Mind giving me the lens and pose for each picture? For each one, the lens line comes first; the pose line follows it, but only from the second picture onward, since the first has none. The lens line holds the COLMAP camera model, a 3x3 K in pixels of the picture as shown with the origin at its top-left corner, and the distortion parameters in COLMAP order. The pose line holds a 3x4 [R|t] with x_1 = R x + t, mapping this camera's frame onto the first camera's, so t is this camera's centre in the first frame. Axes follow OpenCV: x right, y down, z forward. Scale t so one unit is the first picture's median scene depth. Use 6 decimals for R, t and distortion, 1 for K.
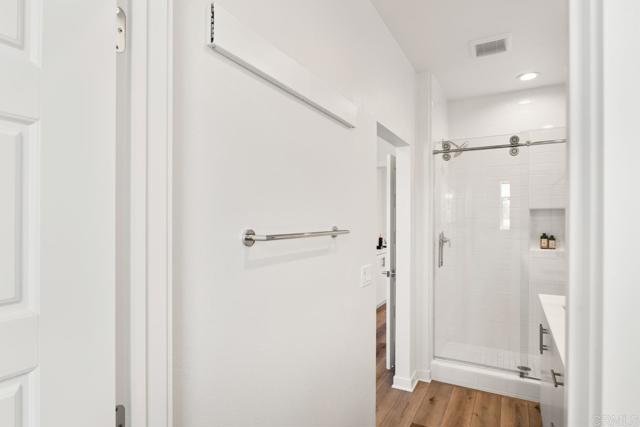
lens RADIAL K [[335.0, 0, 320.2], [0, 335.0, 222.7], [0, 0, 1]] dist [0.000993, 0.000104]
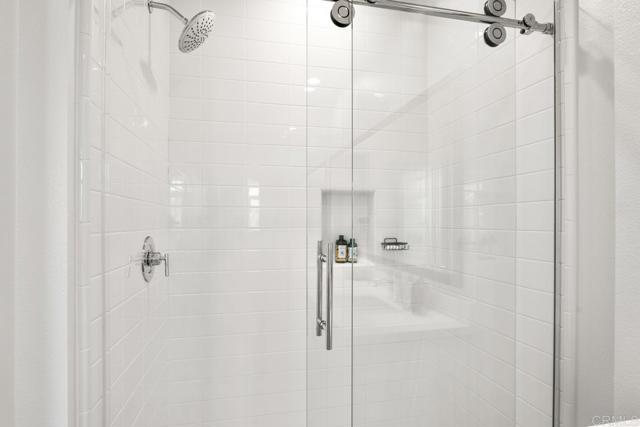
lens RADIAL K [[335.0, 0, 320.2], [0, 335.0, 222.7], [0, 0, 1]] dist [0.000993, 0.000104]
pose [[0.717367, -0.003340, 0.696688, 0.302594], [0.003818, 0.999992, 0.000863, 0.011907], [-0.696685, 0.002041, 0.717374, 0.741810]]
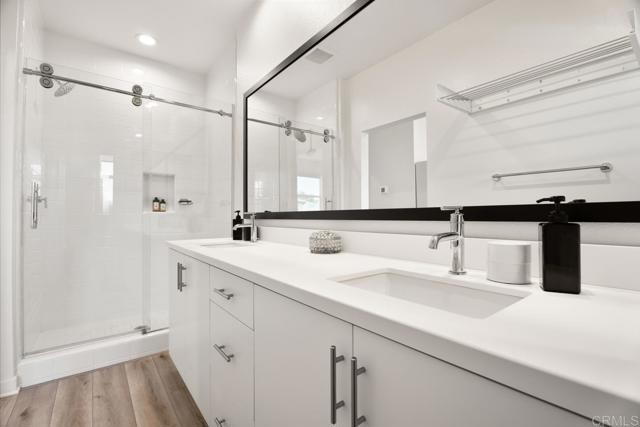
lens RADIAL K [[288.8, 0, 320.0], [0, 288.8, 213.5], [0, 0, 1]] dist [-0.014105, 0.000170]
pose [[0.385977, 0.006393, 0.922486, 0.025971], [0.000005, 0.999976, -0.006933, 0.107585], [-0.922509, 0.002681, 0.385967, 0.191221]]
